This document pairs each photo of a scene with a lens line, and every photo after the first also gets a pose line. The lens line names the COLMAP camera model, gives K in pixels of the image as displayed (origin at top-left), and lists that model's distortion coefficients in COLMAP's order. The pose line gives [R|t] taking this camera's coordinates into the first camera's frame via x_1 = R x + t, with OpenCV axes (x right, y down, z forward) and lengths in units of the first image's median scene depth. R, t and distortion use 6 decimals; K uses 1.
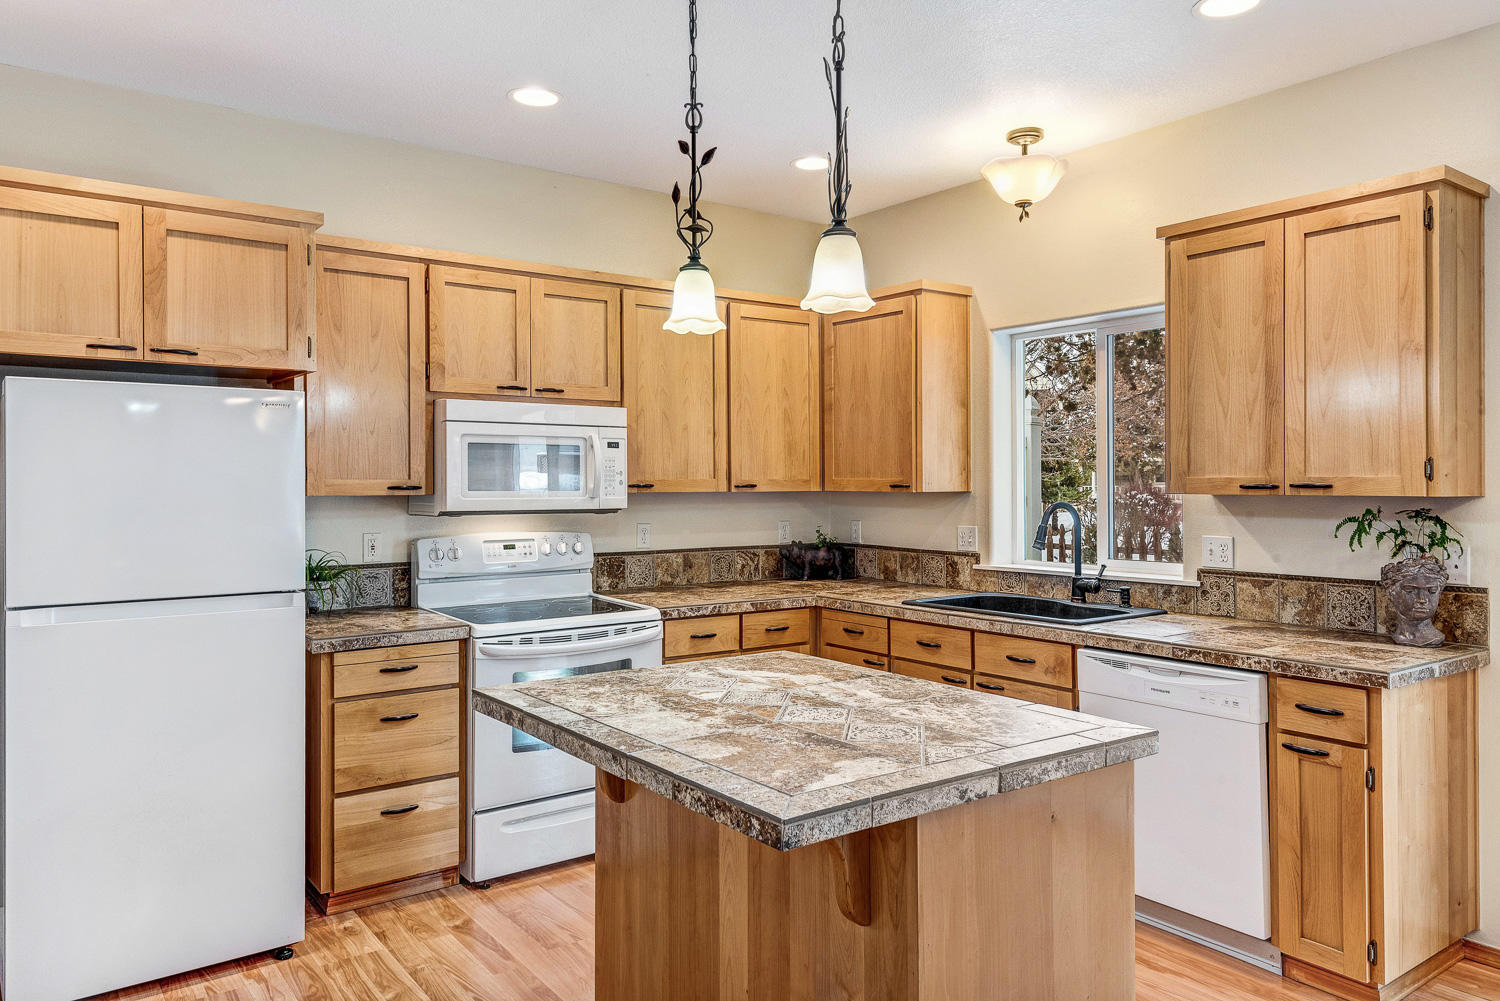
lens RADIAL K [[1023.2, 0, 751.8], [0, 1023.2, 477.4], [0, 0, 1]] dist [0.052233, -0.038668]
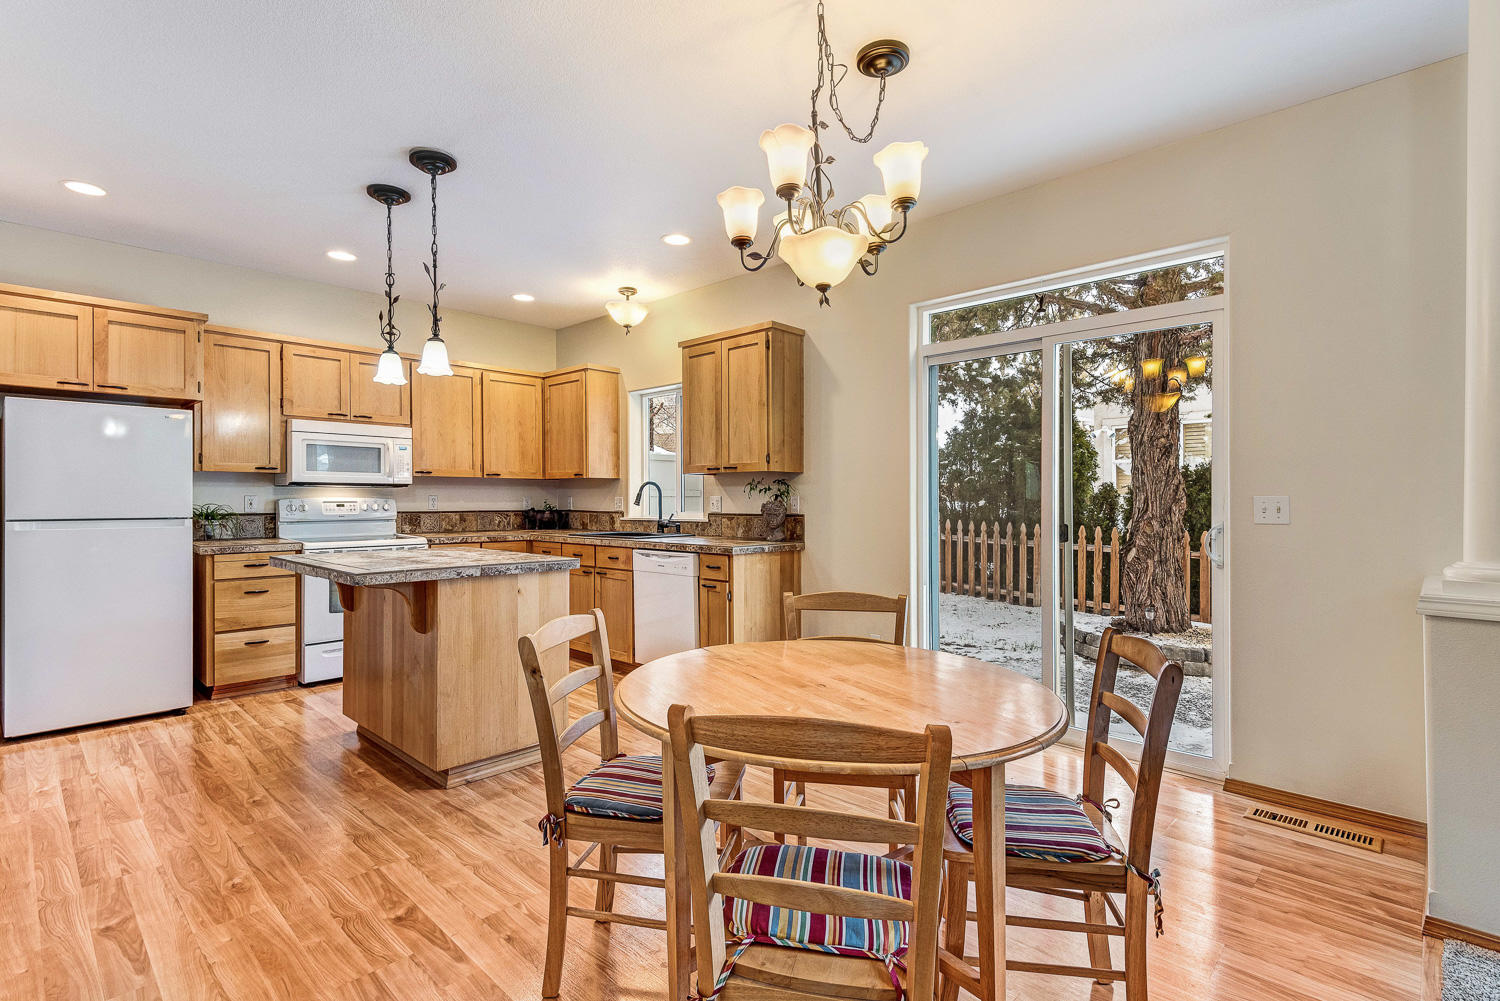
lens RADIAL K [[692.0, 0, 742.9], [0, 692.0, 496.4], [0, 0, 1]] dist [0.031787, -0.019415]
pose [[0.984639, 0.002708, 0.174583, 0.267586], [-0.002908, 0.999995, 0.000893, 0.055644], [-0.174580, -0.001387, 0.984642, -0.341998]]
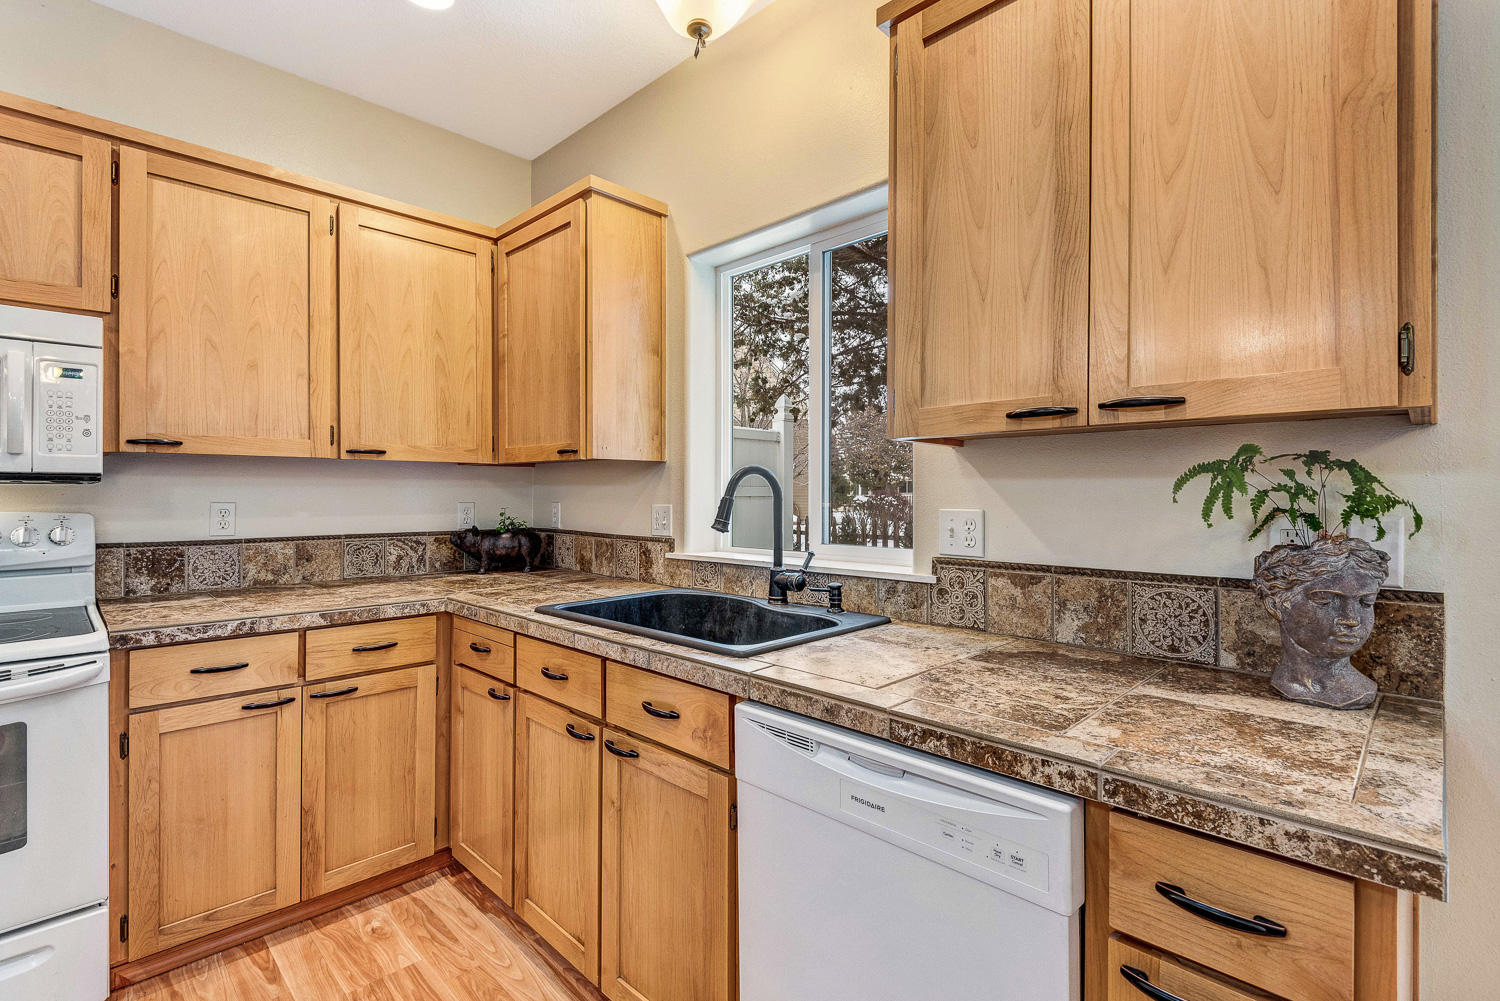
lens RADIAL K [[692.0, 0, 742.9], [0, 692.0, 496.4], [0, 0, 1]] dist [0.031787, -0.019415]
pose [[0.988559, 0.002171, 0.150822, 0.240859], [-0.003655, 0.999948, 0.009564, 0.044497], [-0.150793, -0.010006, 0.988515, 0.571600]]
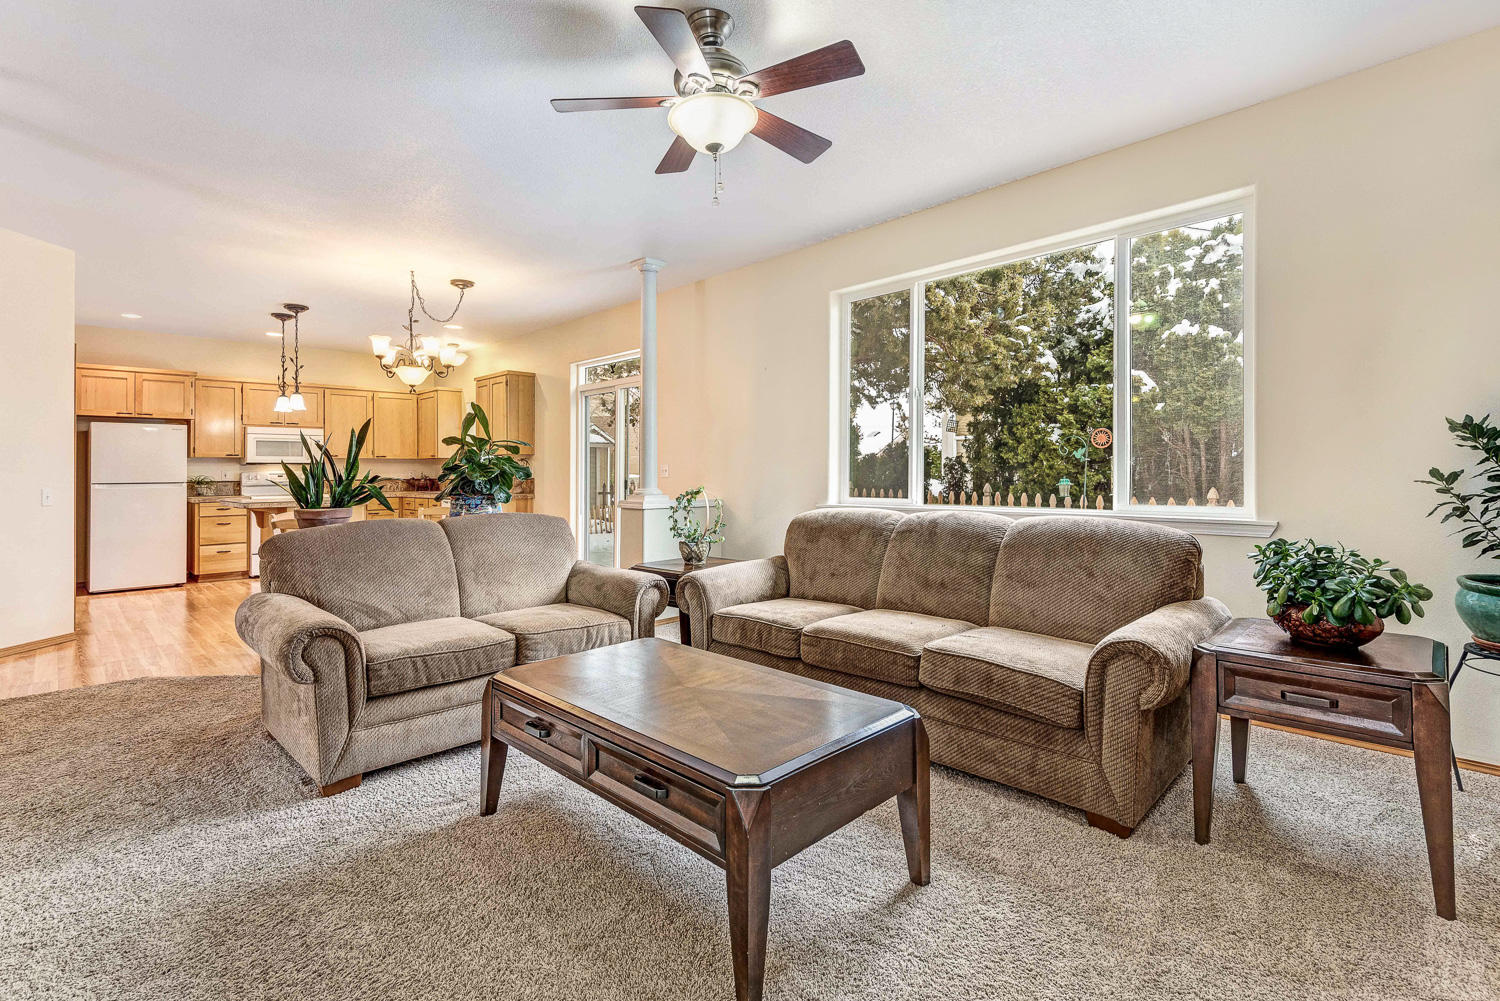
lens RADIAL K [[719.2, 0, 749.7], [0, 719.2, 457.2], [0, 0, 1]] dist [0.029561, -0.000690]
pose [[0.992973, -0.004778, 0.118243, 0.975947], [0.006625, 0.999862, -0.015229, 0.061265], [-0.118154, 0.015905, 0.992868, -1.409349]]
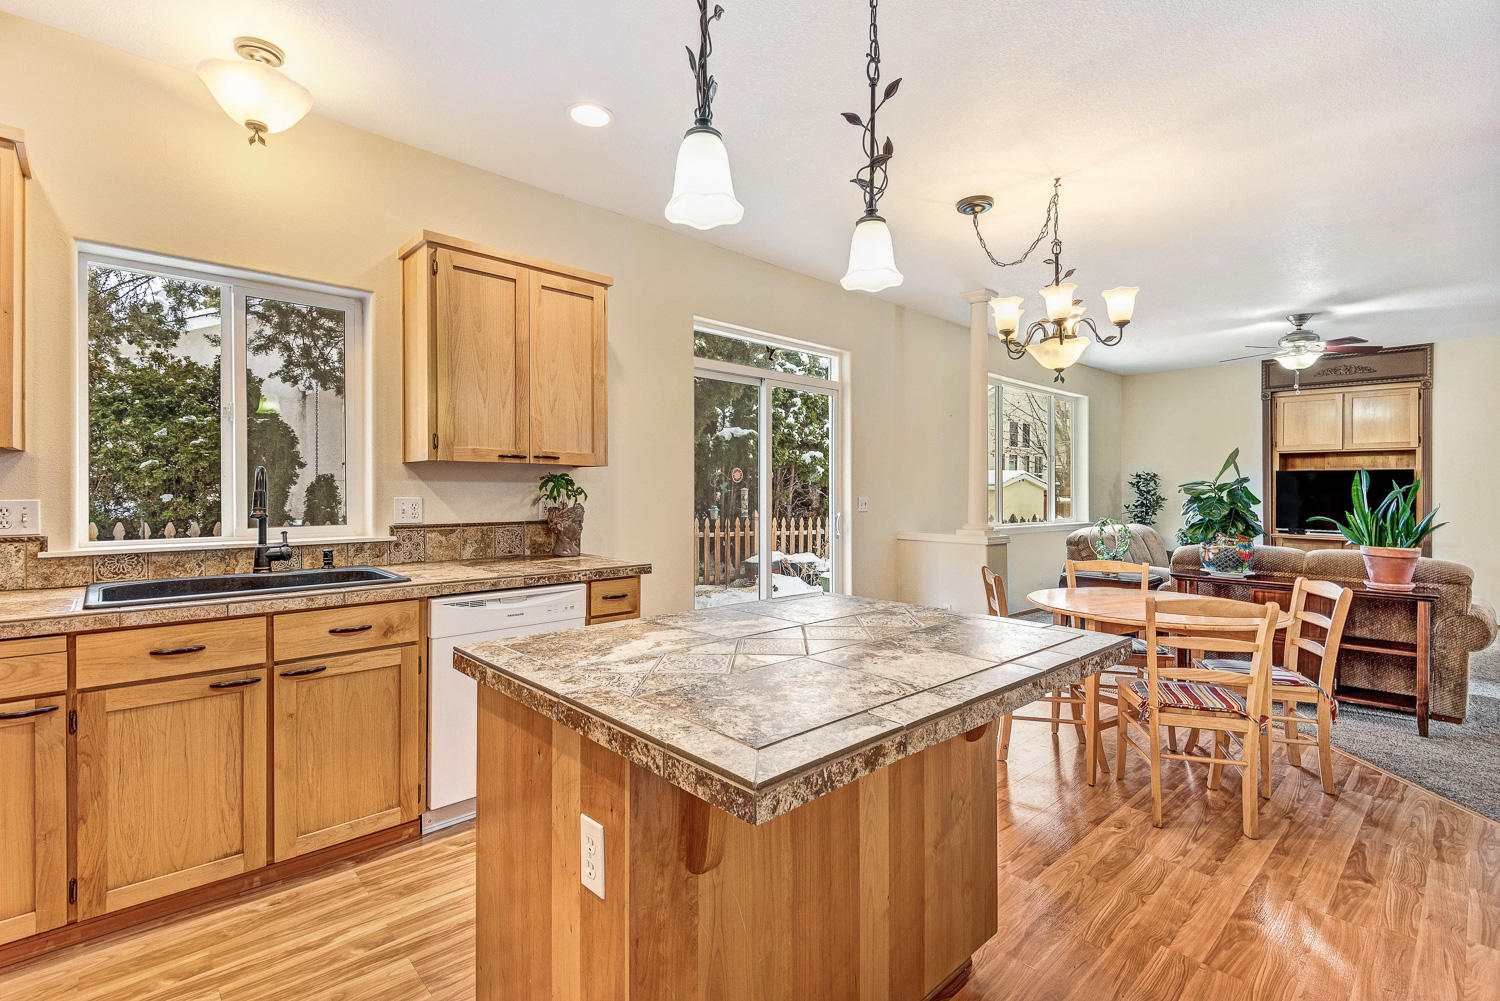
lens RADIAL K [[678.7, 0, 744.5], [0, 678.7, 489.9], [0, 0, 1]] dist [0.001570, -0.005622]
pose [[-0.105009, 0.003139, 0.994466, -0.384584], [-0.009716, 0.999944, -0.004183, 0.047649], [-0.994424, -0.010101, -0.104973, 0.691439]]
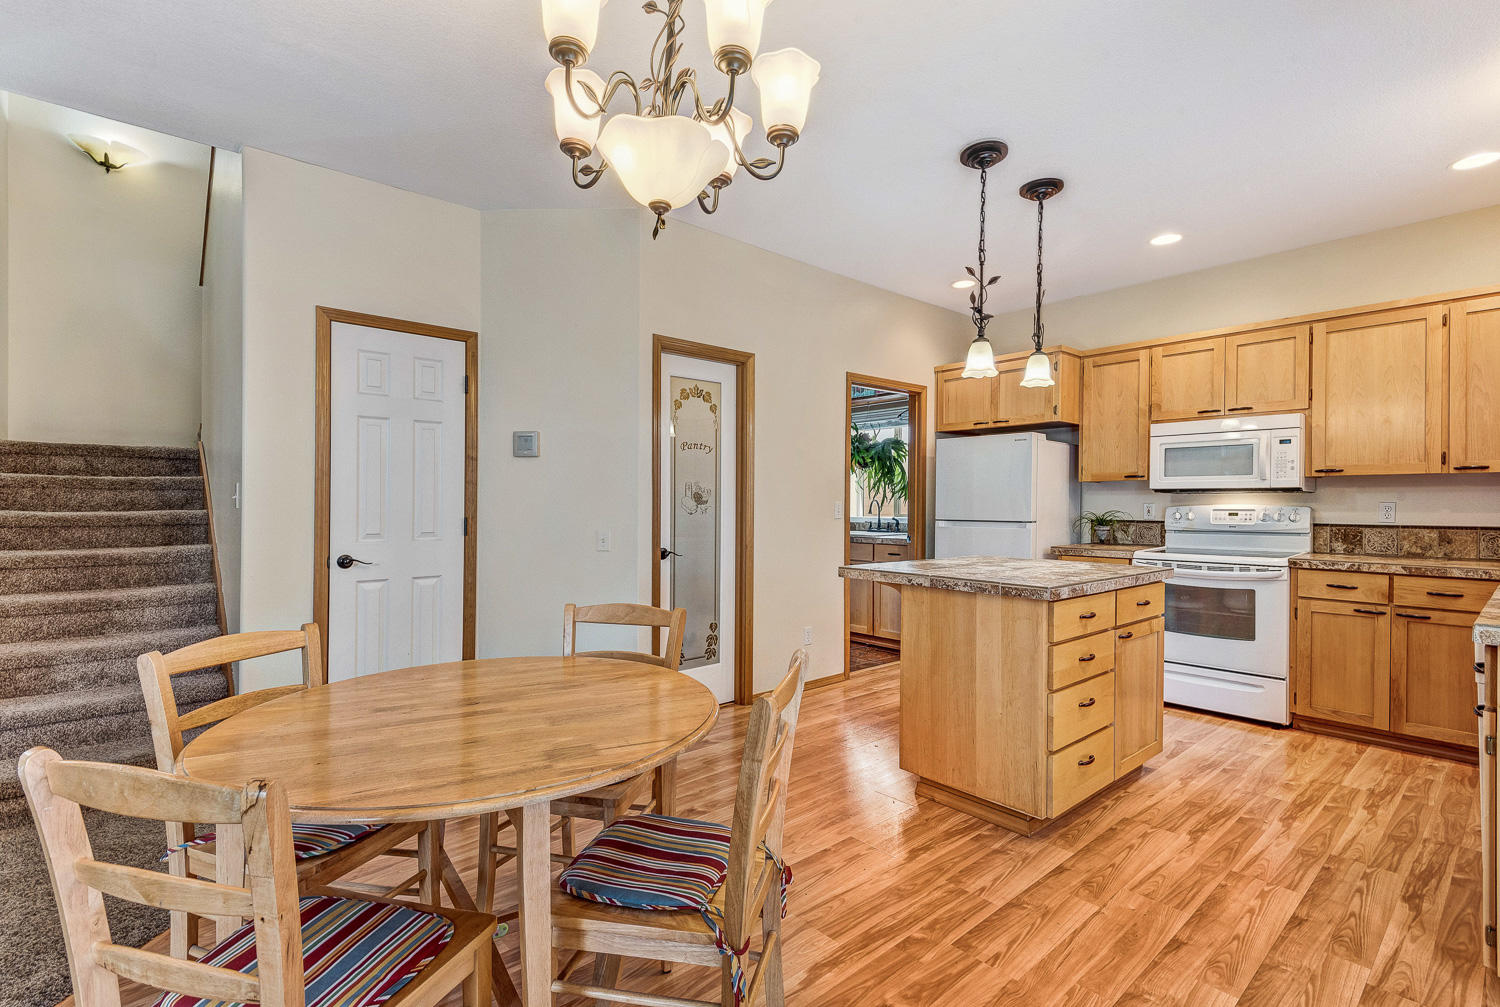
lens RADIAL K [[694.6, 0, 750.0], [0, 694.6, 503.5], [0, 0, 1]] dist [-0.001236, -0.000294]
pose [[0.086446, 0.000092, -0.996257, 0.832564], [0.001439, 0.999999, 0.000217, 0.057415], [0.996256, -0.001452, 0.086445, 0.223542]]
